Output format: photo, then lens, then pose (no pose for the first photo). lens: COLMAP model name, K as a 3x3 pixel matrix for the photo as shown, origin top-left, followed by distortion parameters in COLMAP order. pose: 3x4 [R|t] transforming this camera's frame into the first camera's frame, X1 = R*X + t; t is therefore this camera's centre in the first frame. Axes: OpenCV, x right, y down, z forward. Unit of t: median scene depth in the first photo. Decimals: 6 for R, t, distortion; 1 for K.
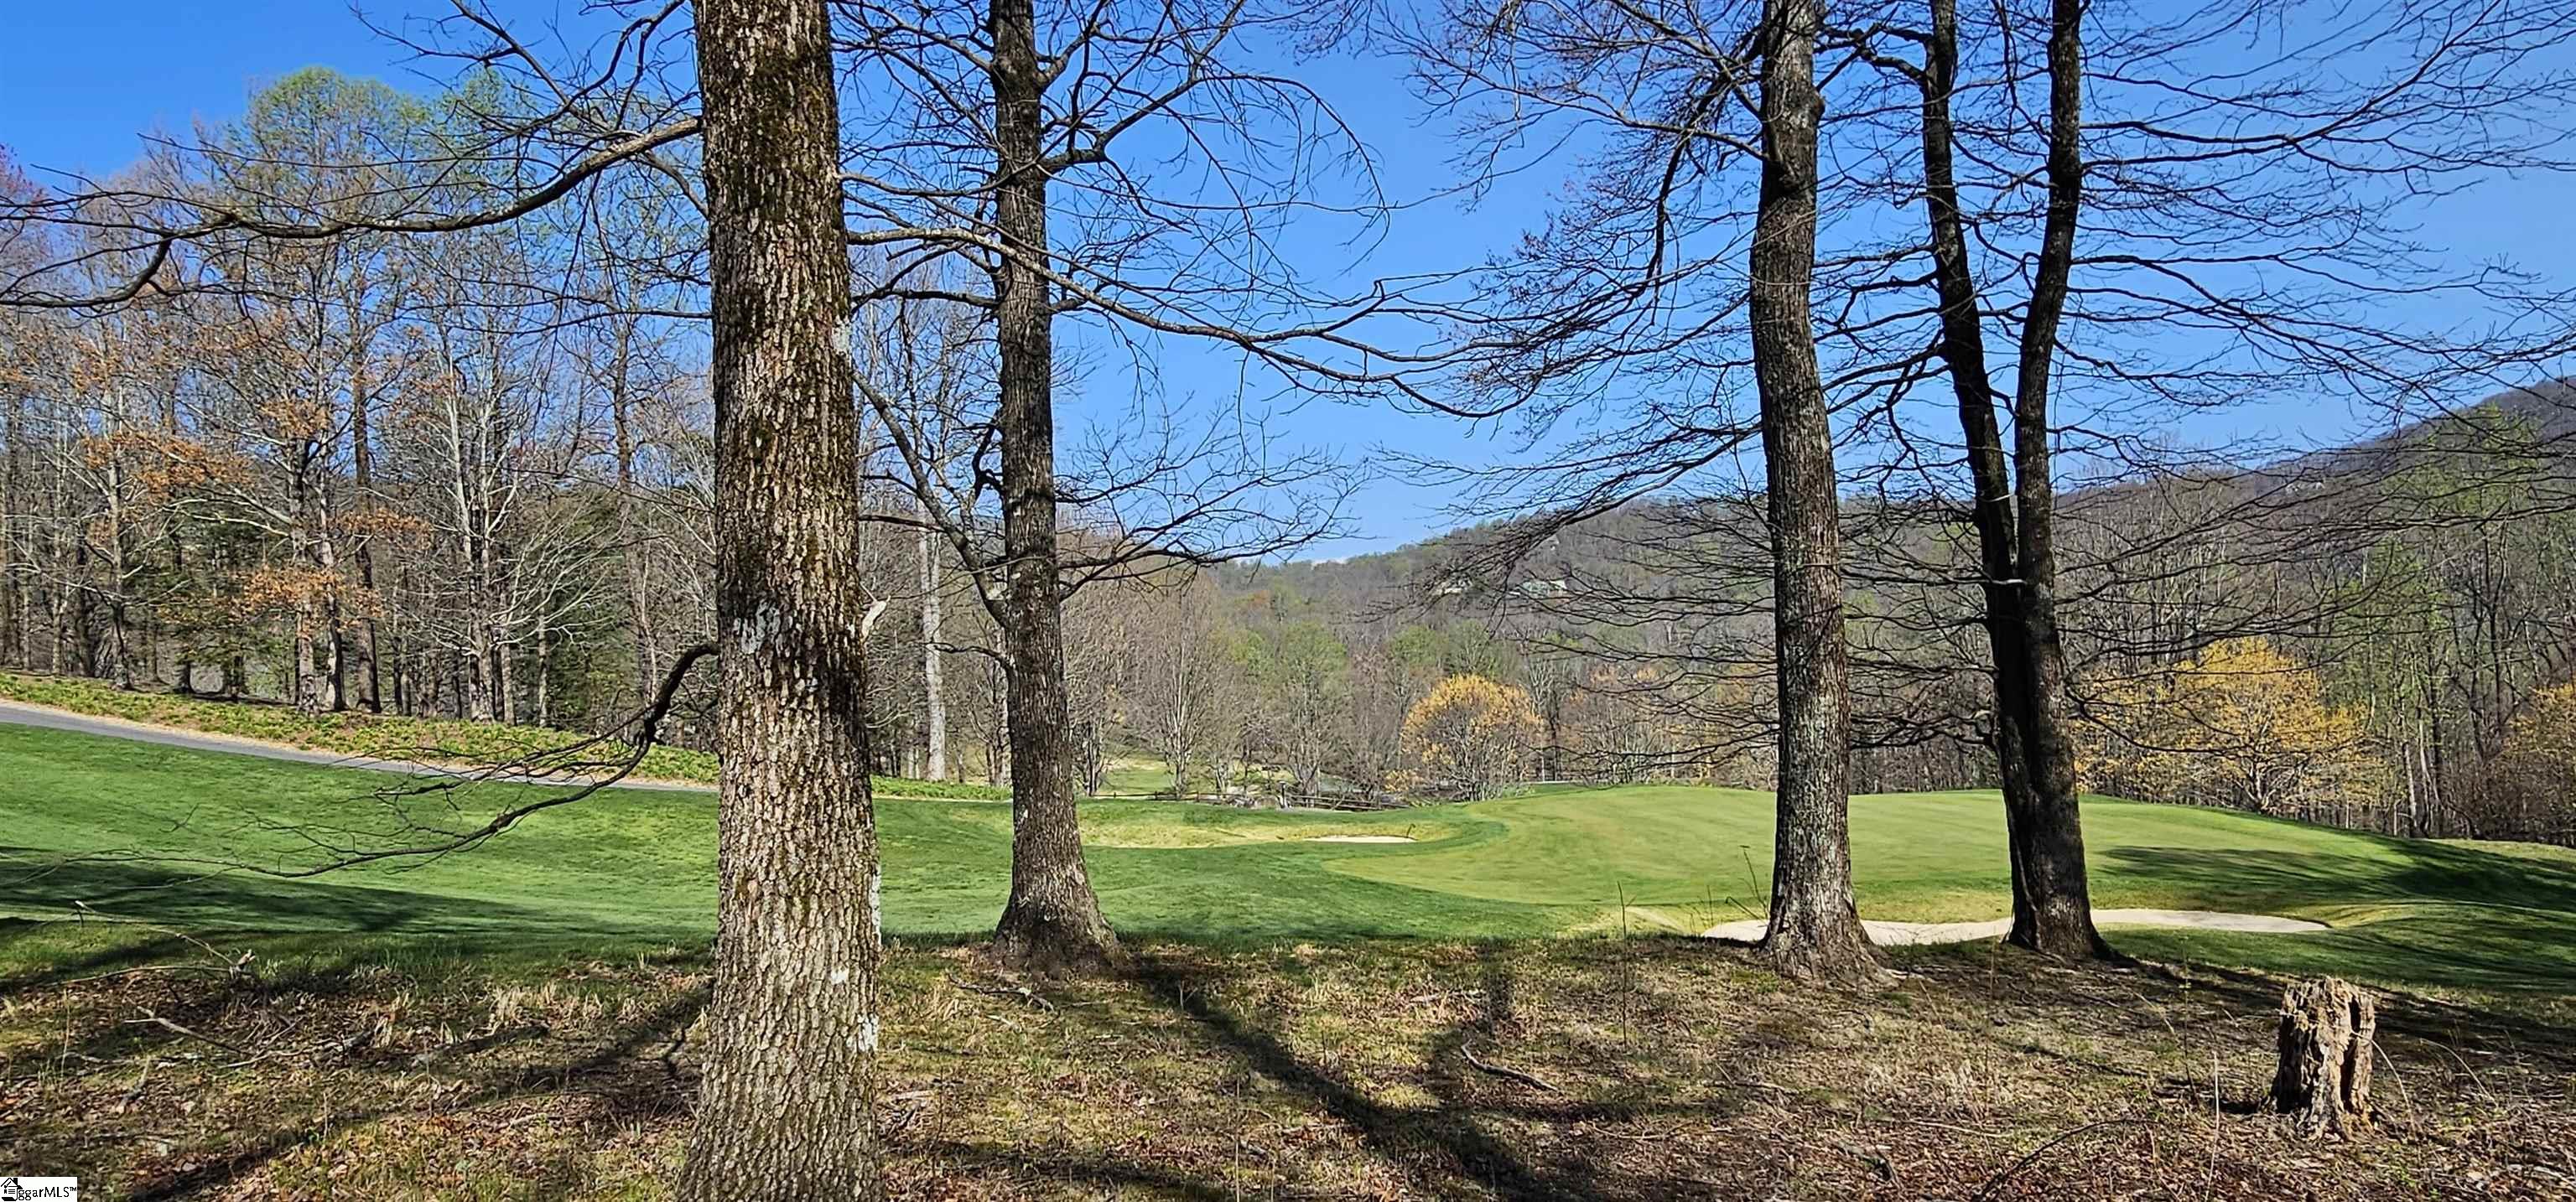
lens RADIAL K [[1643.3, 0, 1257.2], [0, 1643.3, 630.9], [0, 0, 1]] dist [-0.003504, 0.001790]
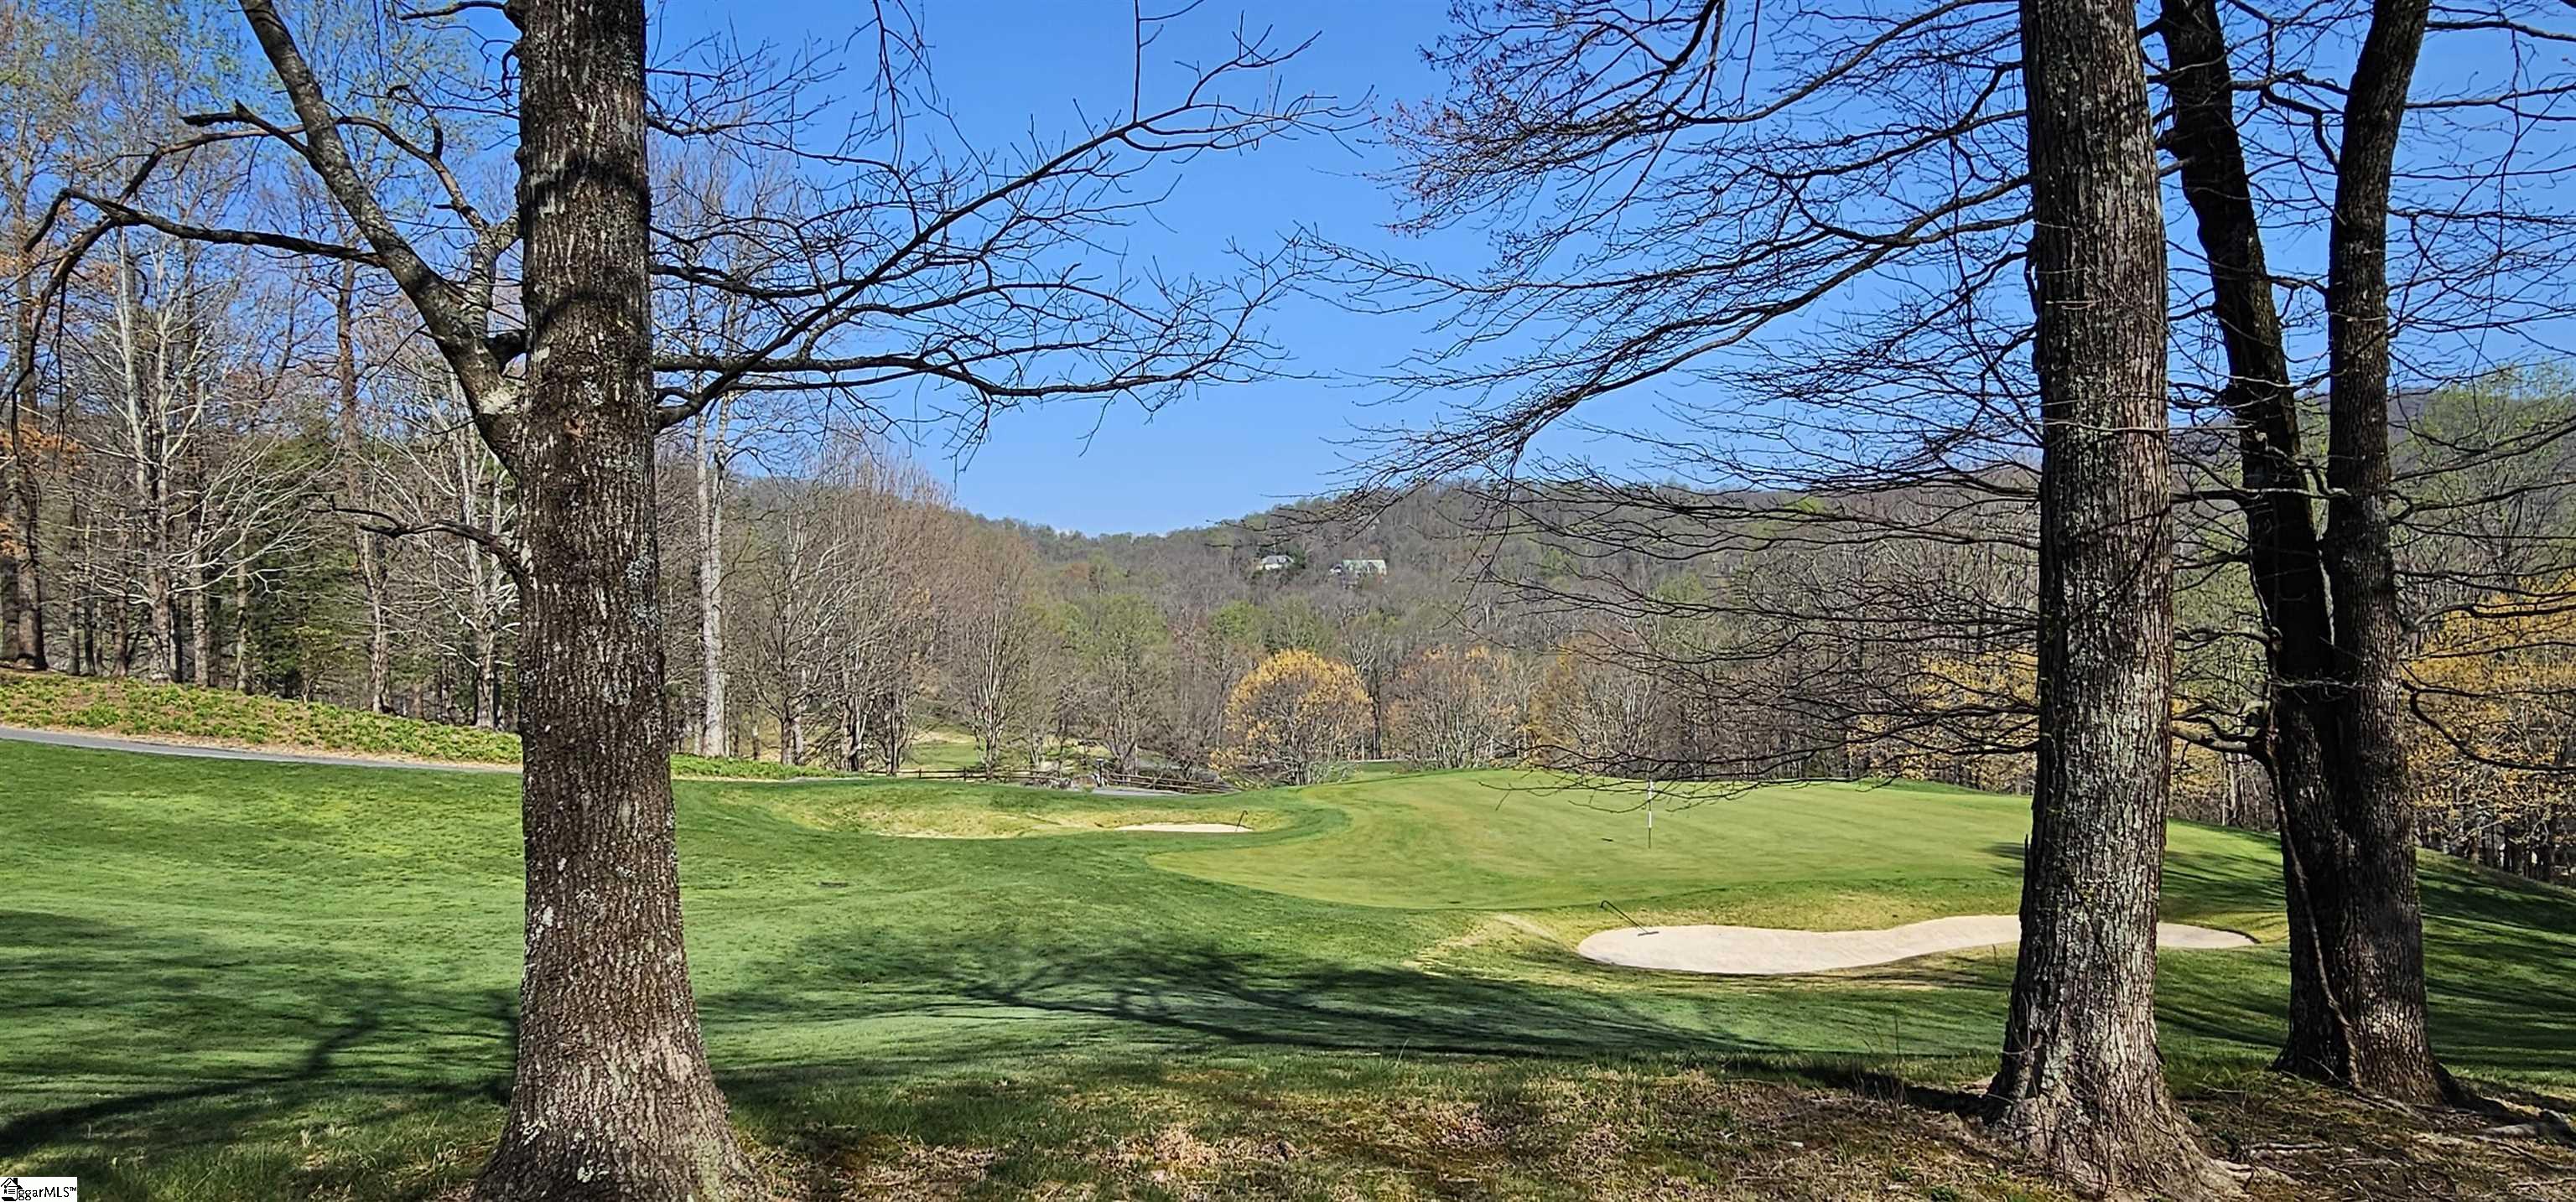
lens RADIAL K [[1643.3, 0, 1257.2], [0, 1643.3, 630.9], [0, 0, 1]] dist [-0.003504, 0.001790]
pose [[0.993679, 0.019462, 0.110555, -0.001564], [-0.021162, 0.999675, 0.014222, 0.005256], [-0.110242, -0.016472, 0.993768, 0.105438]]
